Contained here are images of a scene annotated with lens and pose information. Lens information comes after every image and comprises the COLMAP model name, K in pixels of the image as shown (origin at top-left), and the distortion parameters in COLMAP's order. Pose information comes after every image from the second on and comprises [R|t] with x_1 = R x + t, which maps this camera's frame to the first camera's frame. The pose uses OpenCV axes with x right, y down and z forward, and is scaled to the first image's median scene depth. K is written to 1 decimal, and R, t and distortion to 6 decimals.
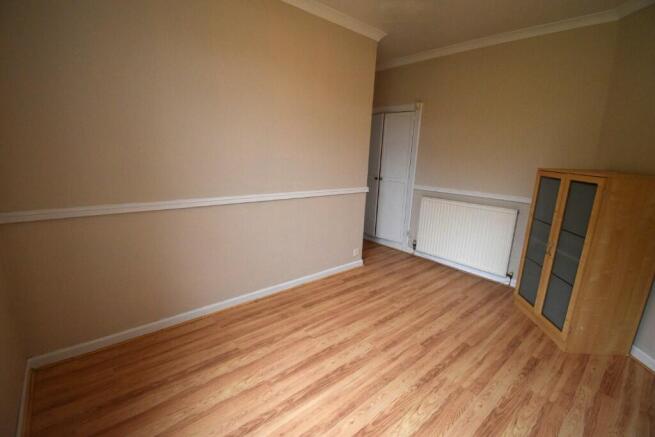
lens RADIAL K [[291.5, 0, 327.5], [0, 291.5, 218.5], [0, 0, 1]] dist [0.024316, -0.028969]
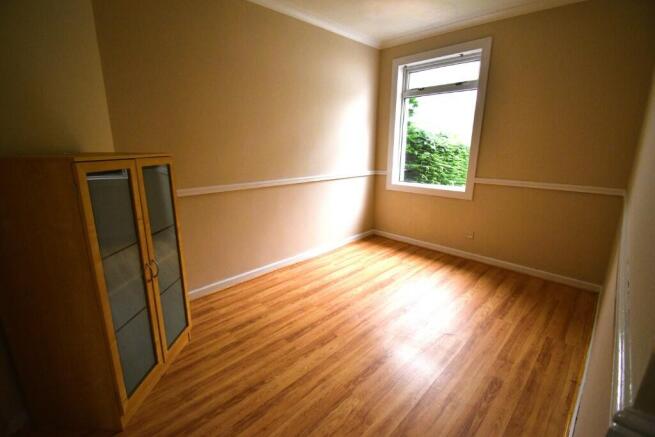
lens RADIAL K [[291.5, 0, 327.5], [0, 291.5, 218.5], [0, 0, 1]] dist [0.024316, -0.028969]
pose [[-0.997239, -0.021312, -0.071136, 0.427896], [-0.051052, 0.892414, 0.448321, -0.358502], [0.053928, 0.450714, -0.891038, 1.692242]]
